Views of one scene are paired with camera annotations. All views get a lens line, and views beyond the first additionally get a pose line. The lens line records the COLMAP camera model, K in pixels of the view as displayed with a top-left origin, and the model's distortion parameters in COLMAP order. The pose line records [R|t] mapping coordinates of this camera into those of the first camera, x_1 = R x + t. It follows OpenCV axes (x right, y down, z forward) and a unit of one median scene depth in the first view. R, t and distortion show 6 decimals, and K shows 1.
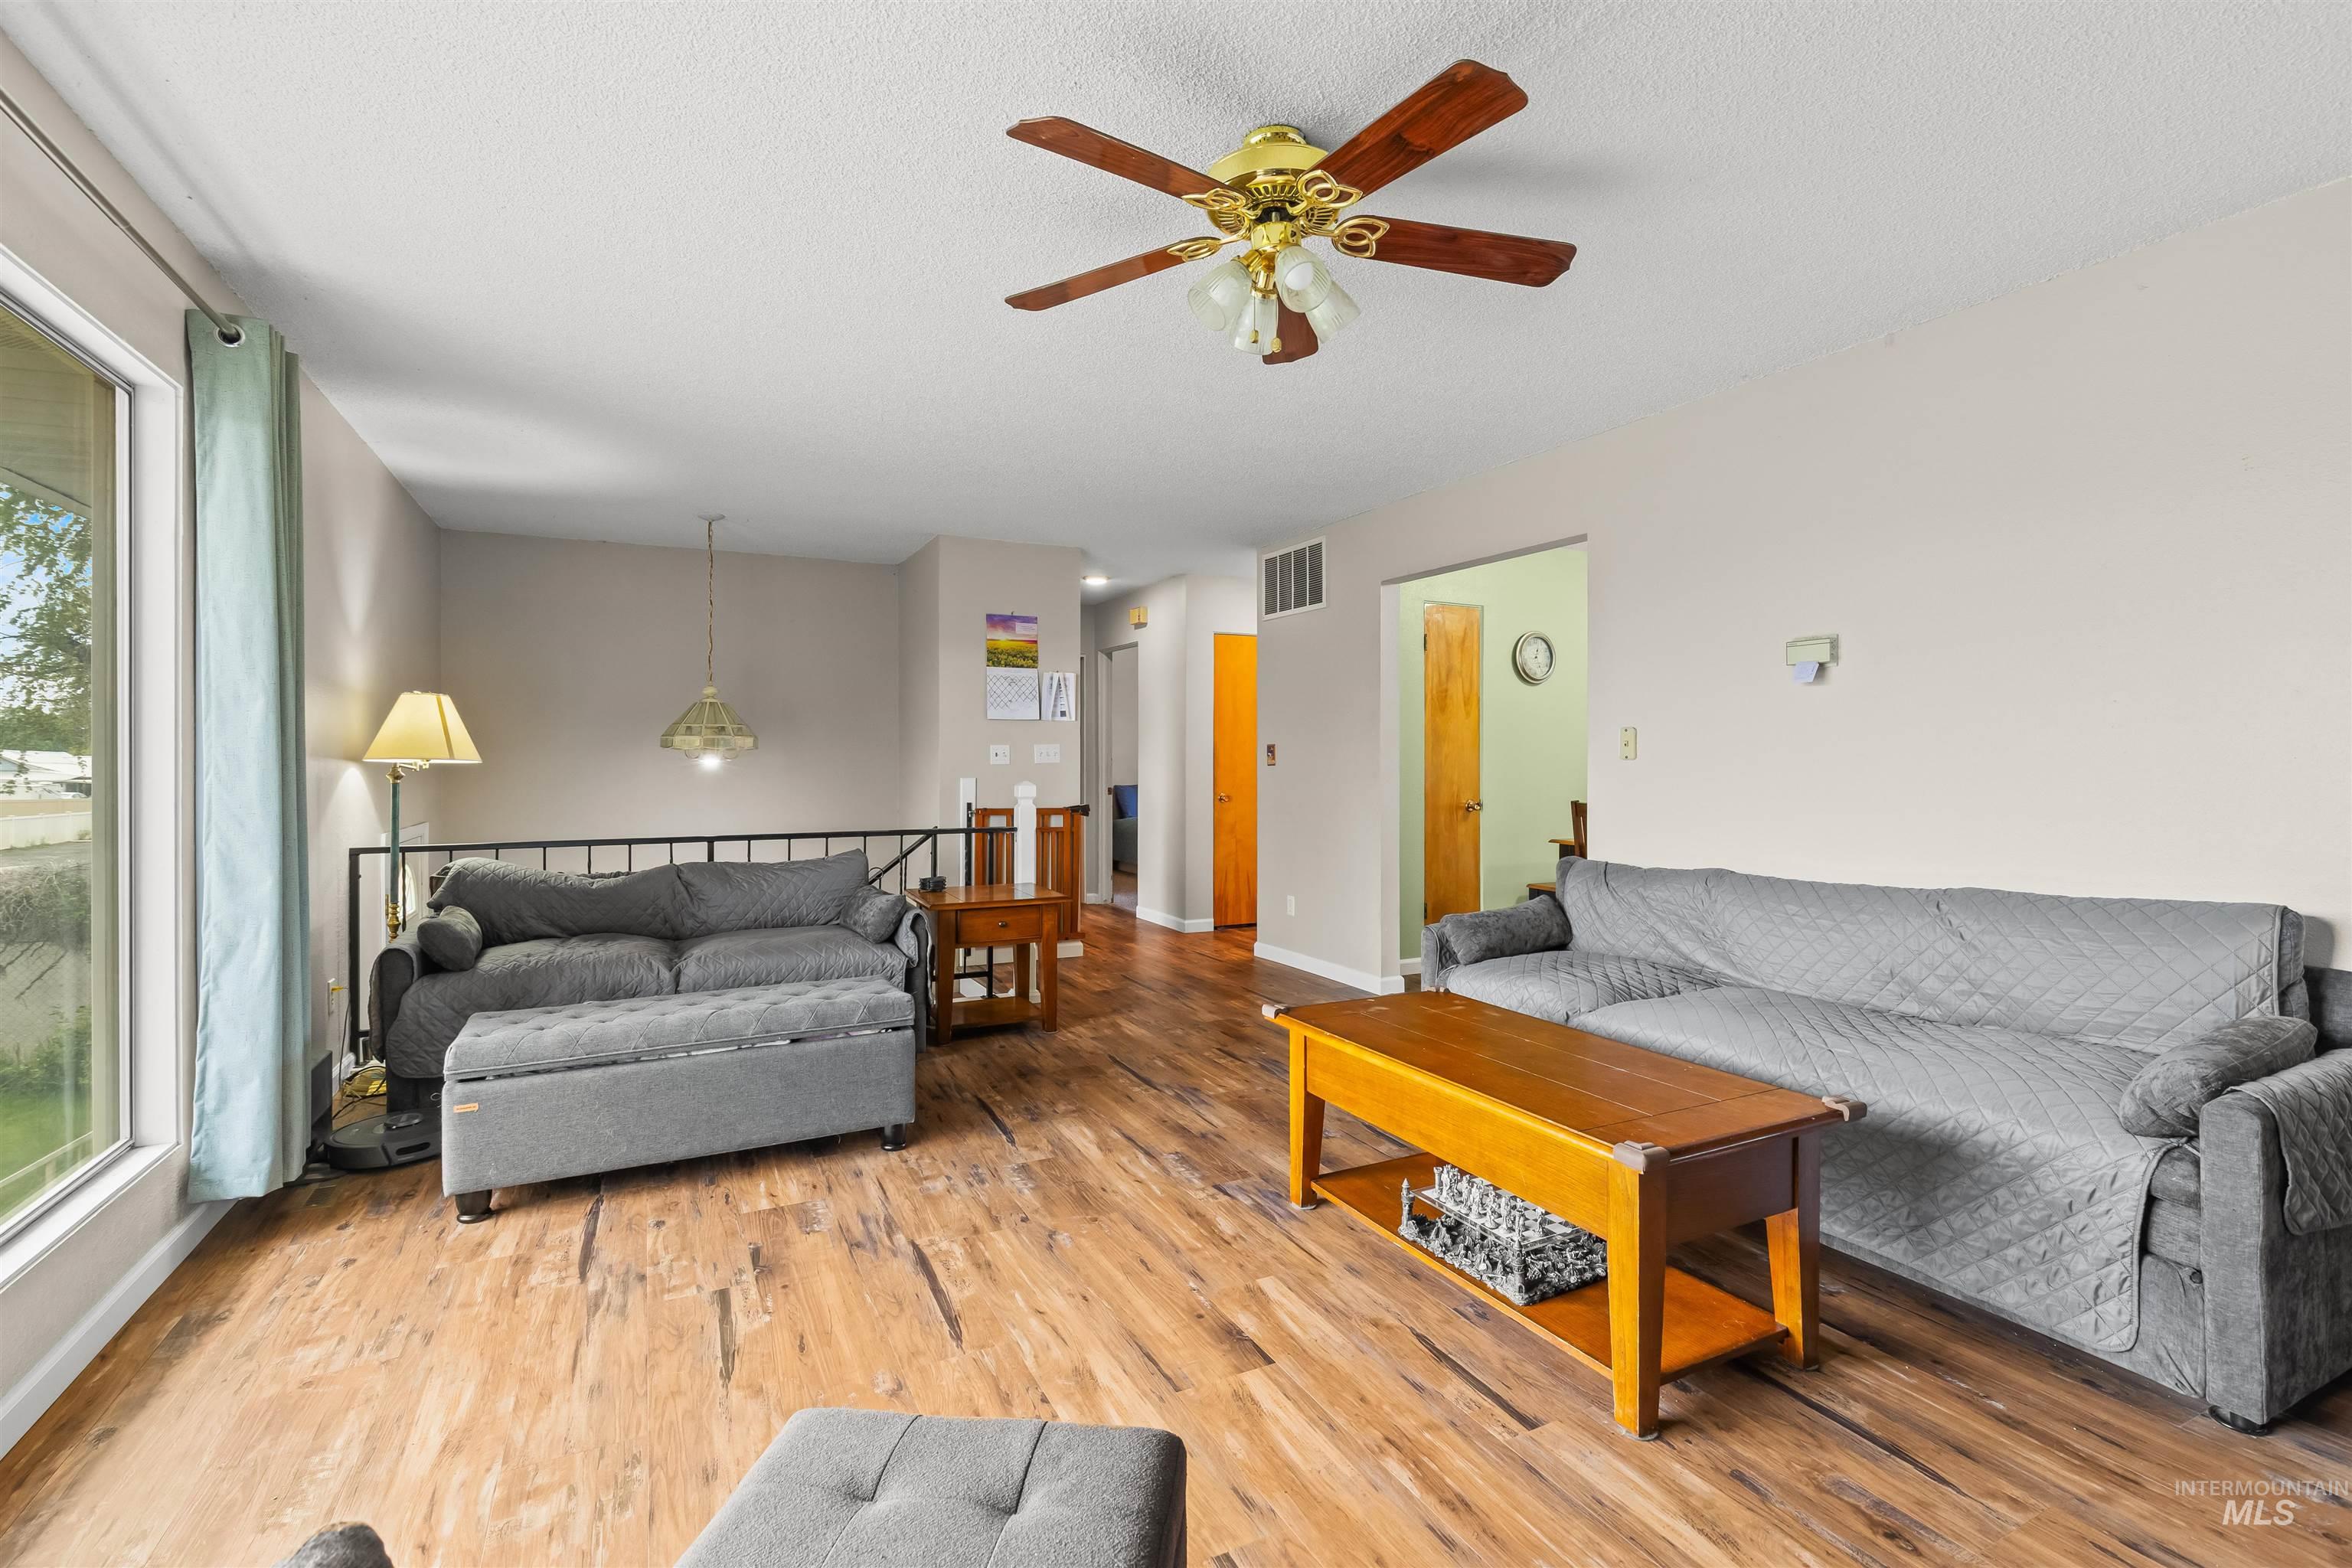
lens RADIAL K [[1067.3, 0, 1173.7], [0, 1067.3, 773.3], [0, 0, 1]] dist [0.000333, -0.000812]
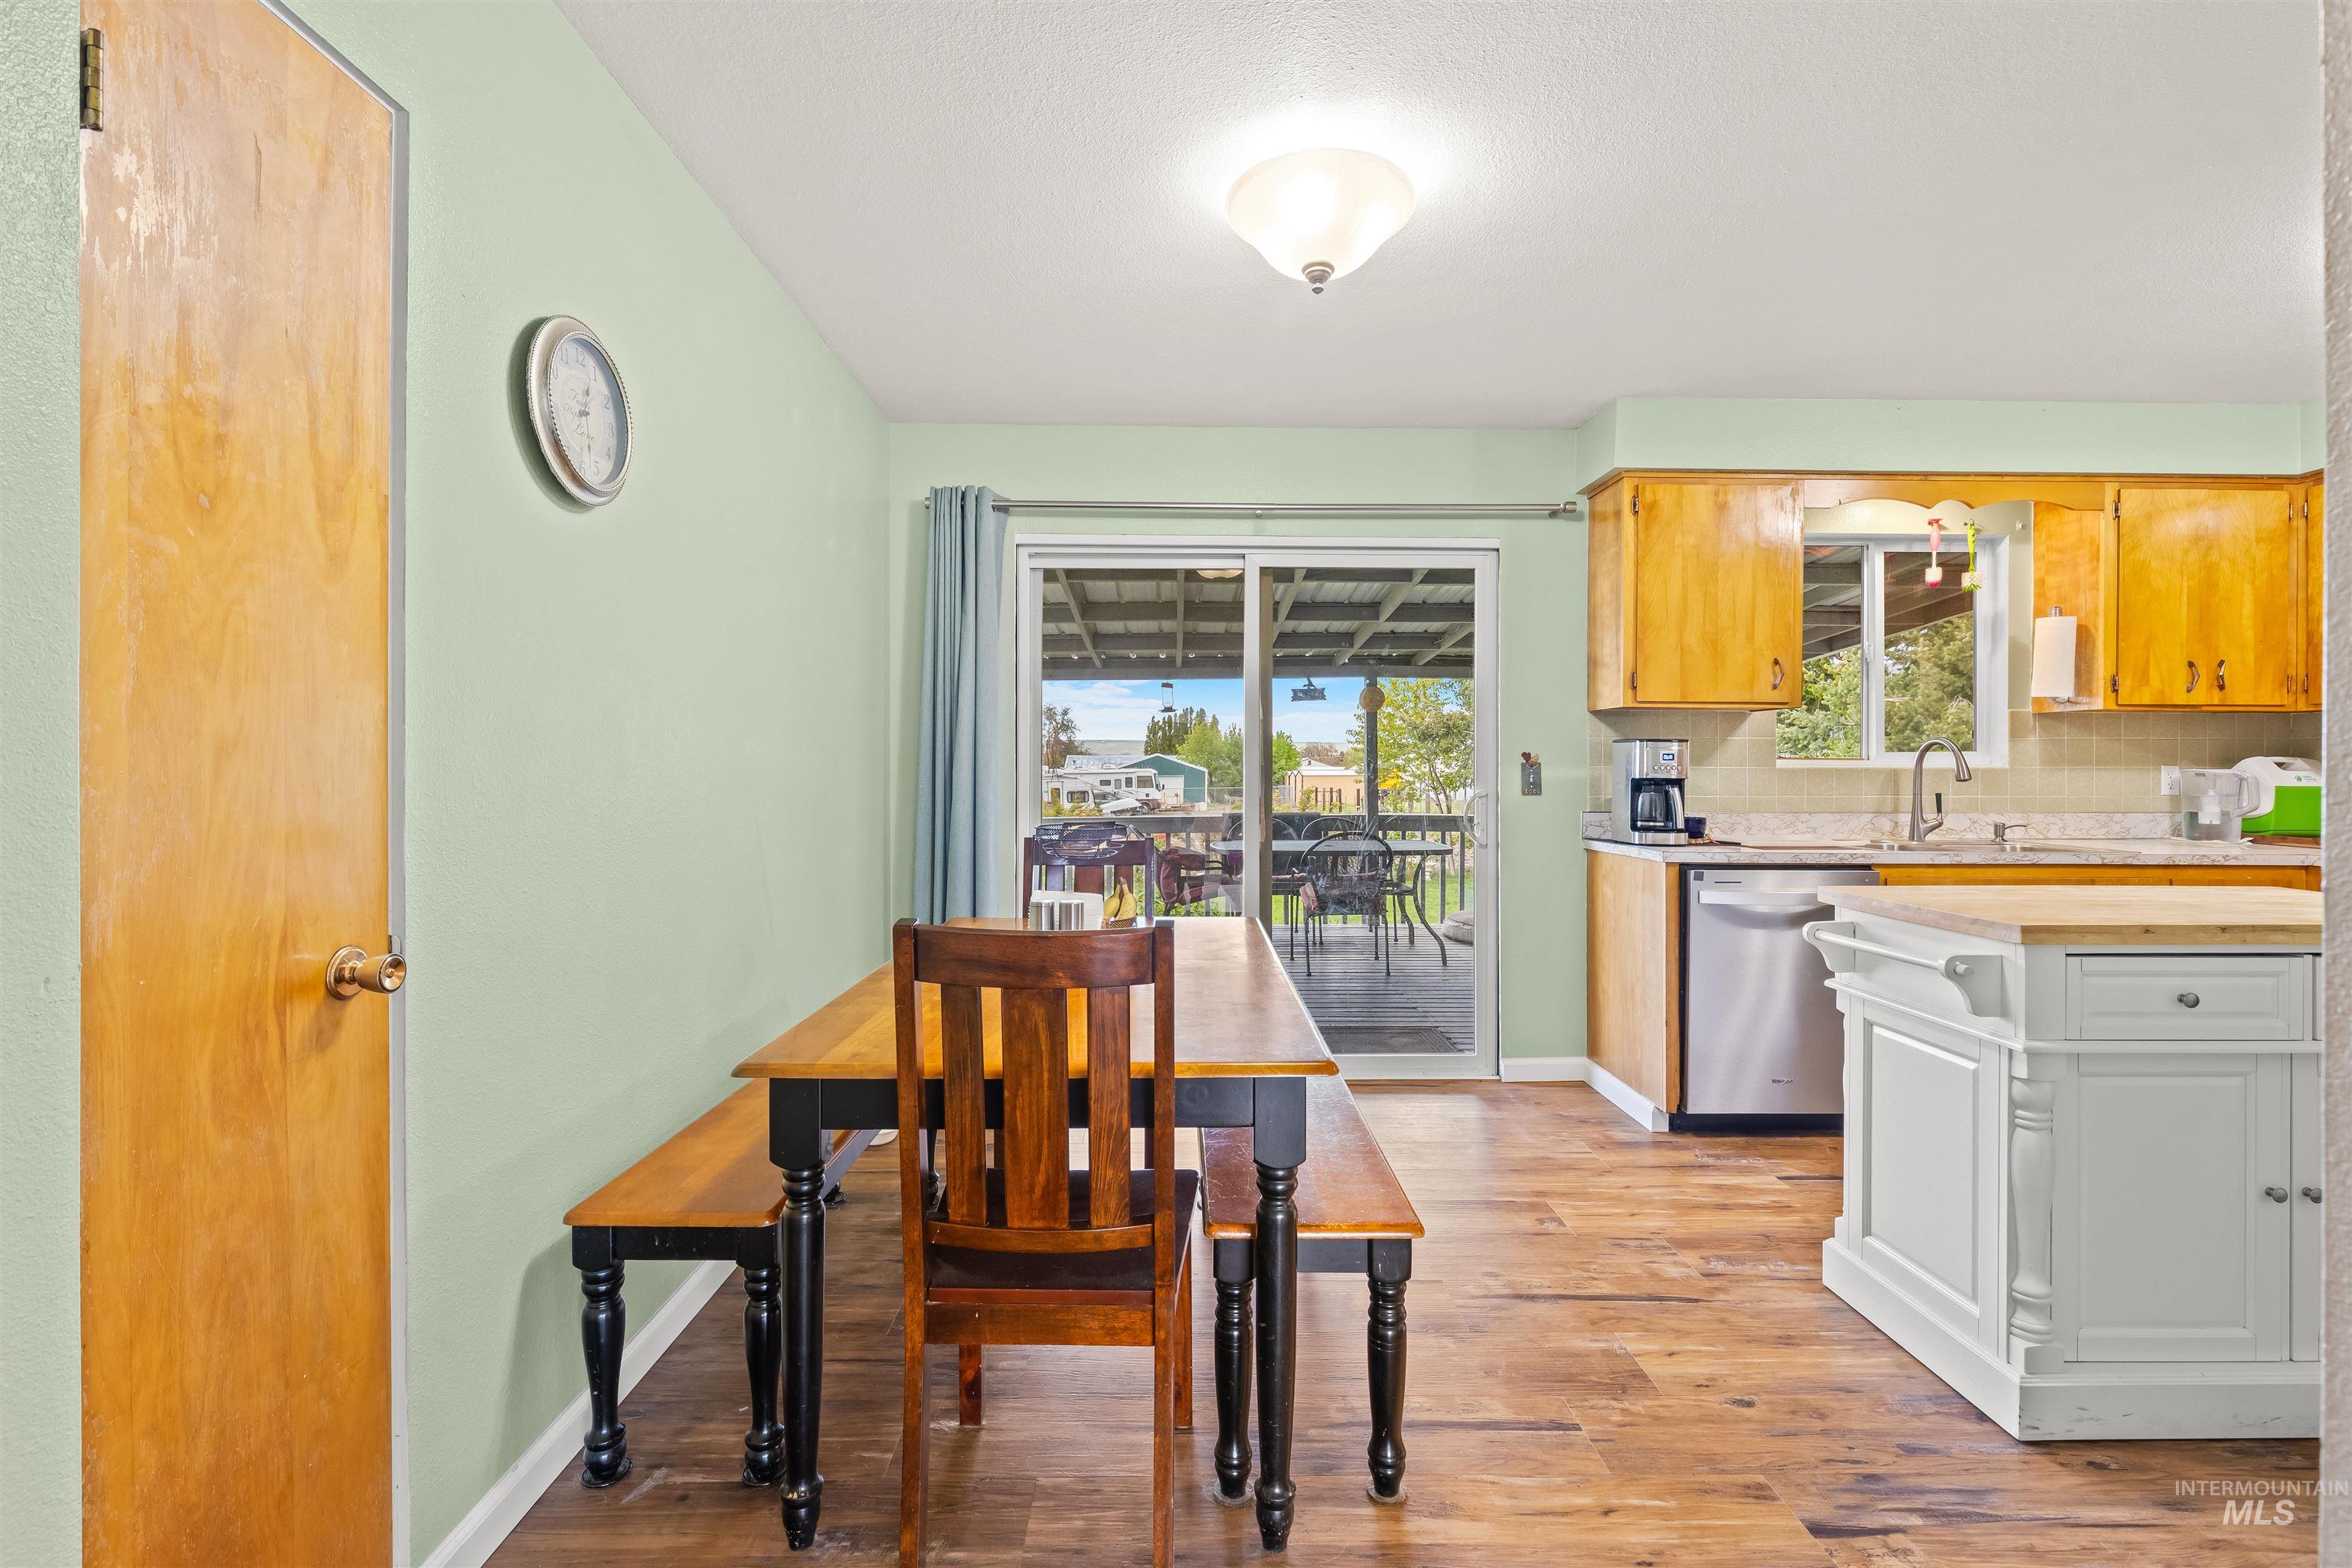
lens RADIAL K [[1048.5, 0, 1169.9], [0, 1048.5, 768.6], [0, 0, 1]] dist [0.002627, -0.000712]
pose [[0.433295, -0.000693, 0.901252, 0.302449], [0.007417, 0.999969, -0.002797, -0.019660], [-0.901222, 0.007896, 0.433286, 1.461638]]
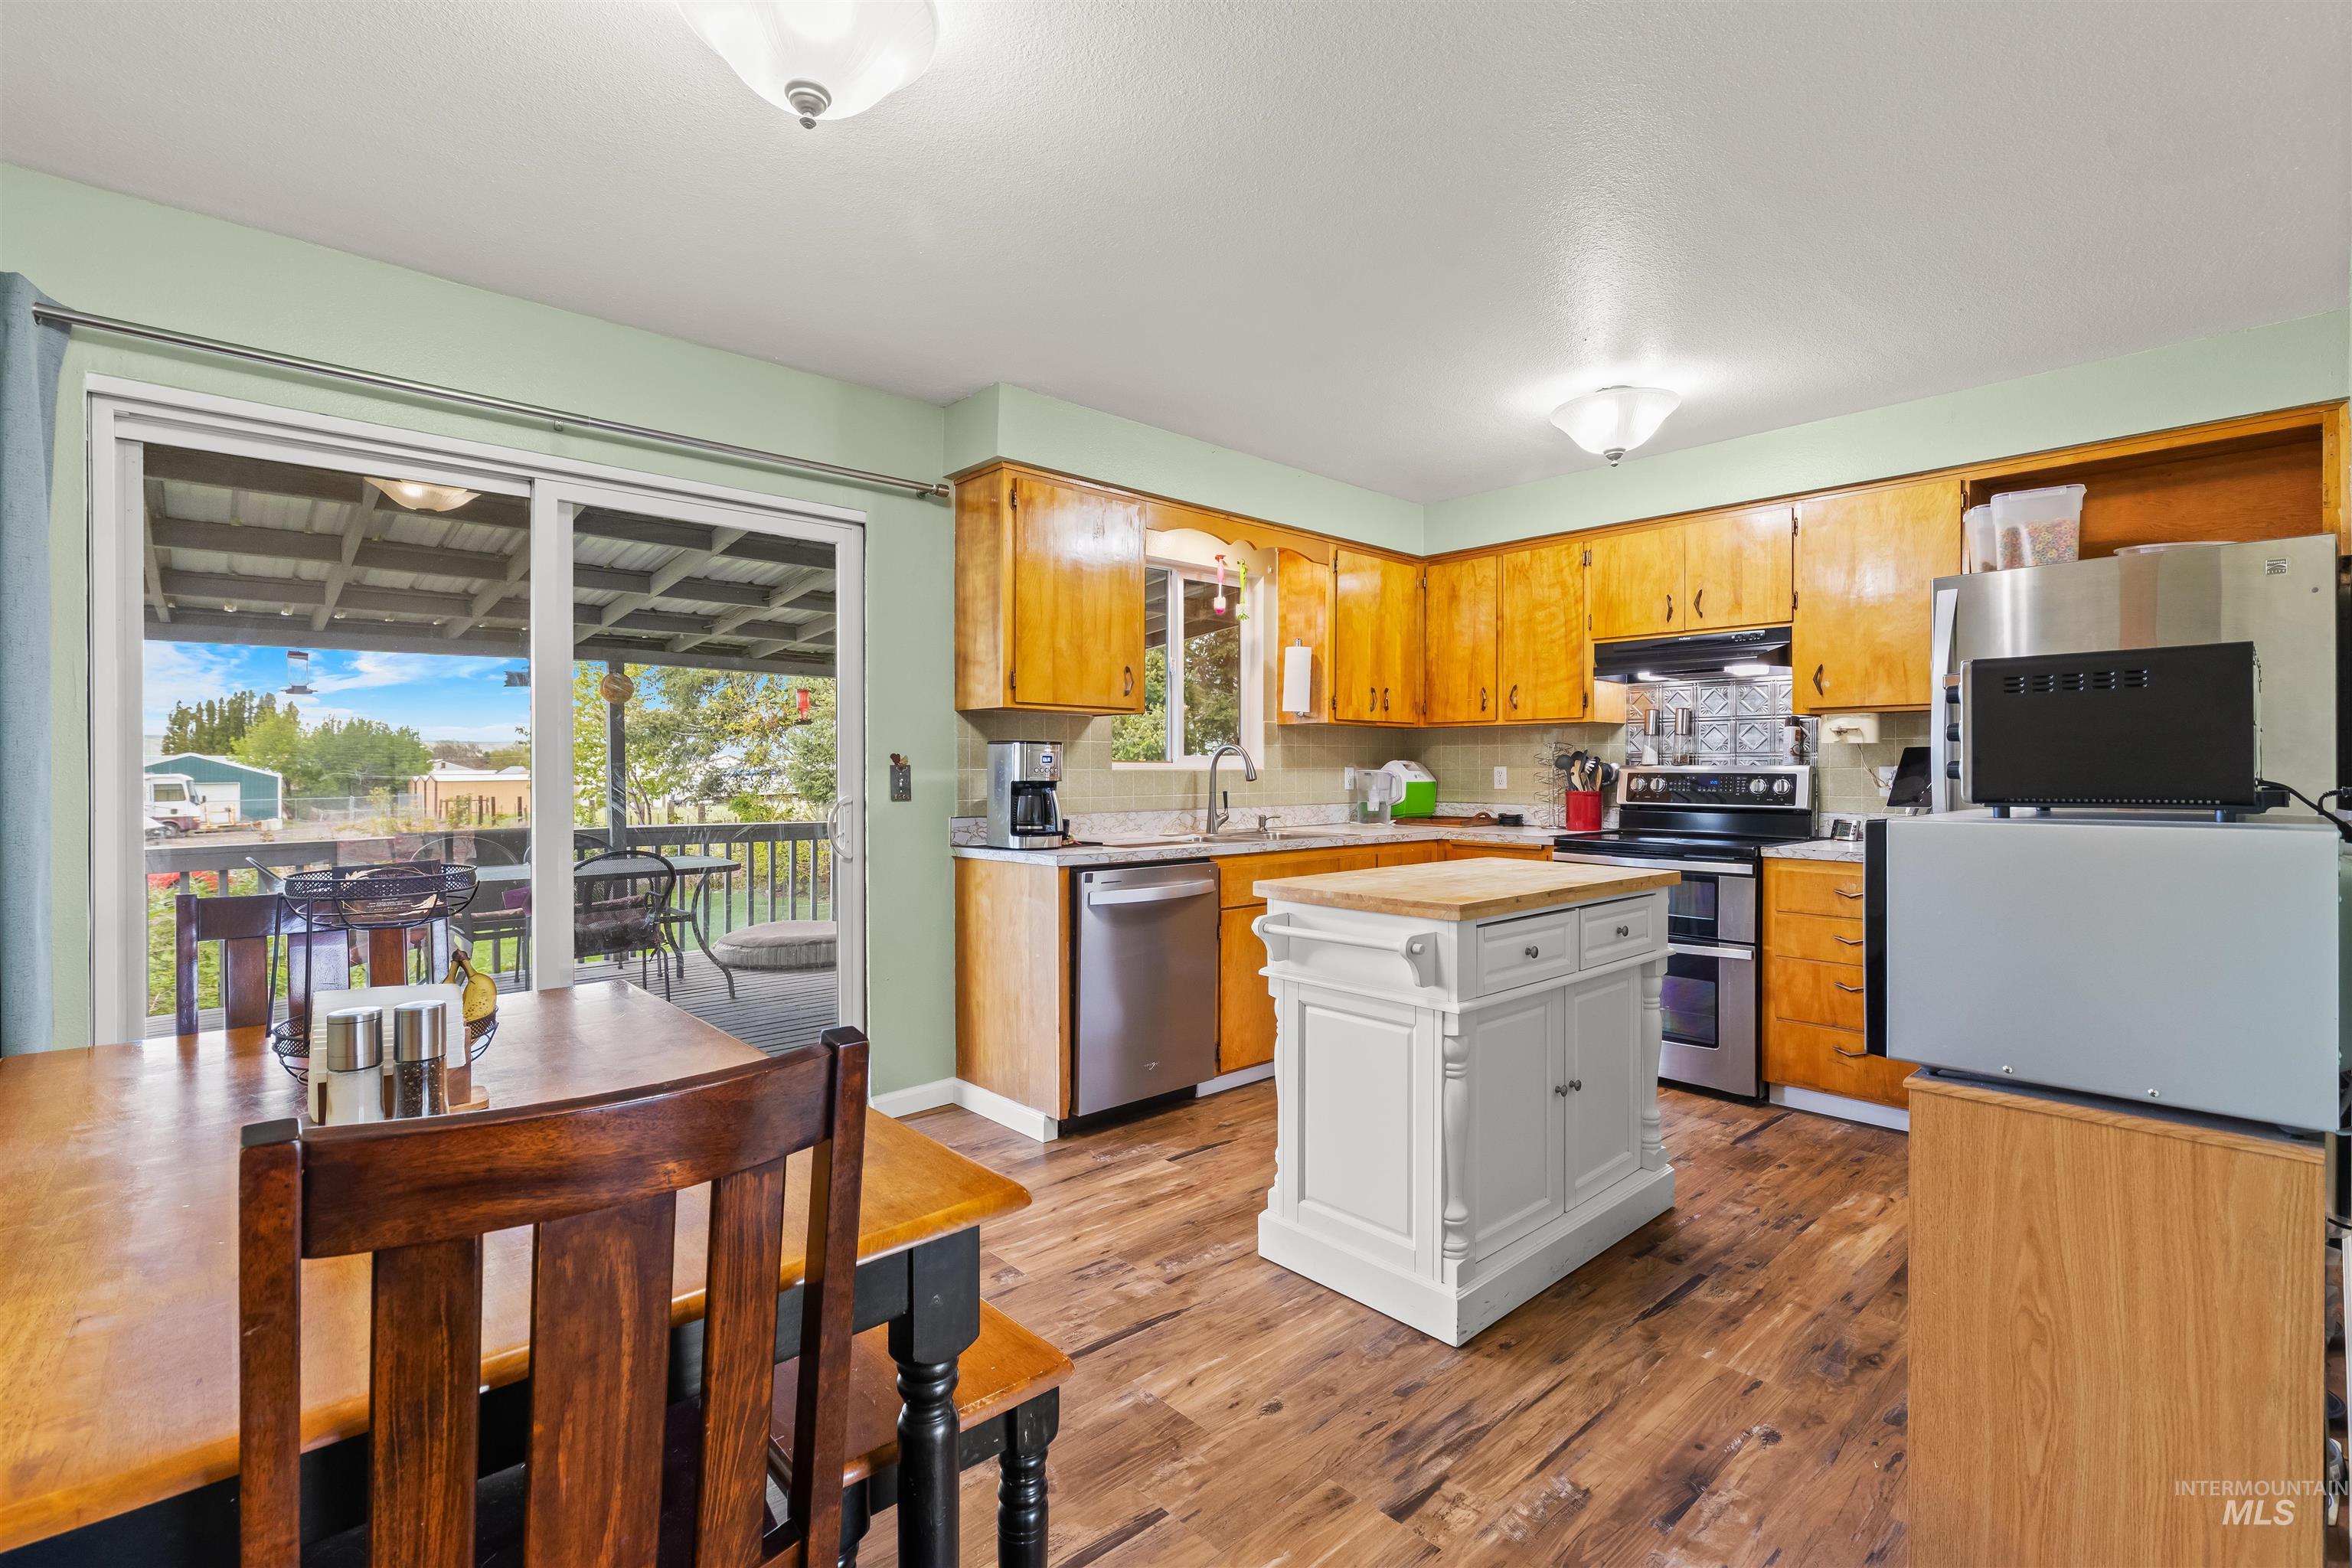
lens RADIAL K [[1067.3, 0, 1173.7], [0, 1067.3, 773.3], [0, 0, 1]] dist [0.000333, -0.000812]
pose [[-0.284744, -0.002822, 0.958600, 0.424147], [0.011446, 0.999914, 0.006344, -0.022061], [-0.958535, 0.012779, -0.284687, 1.659435]]
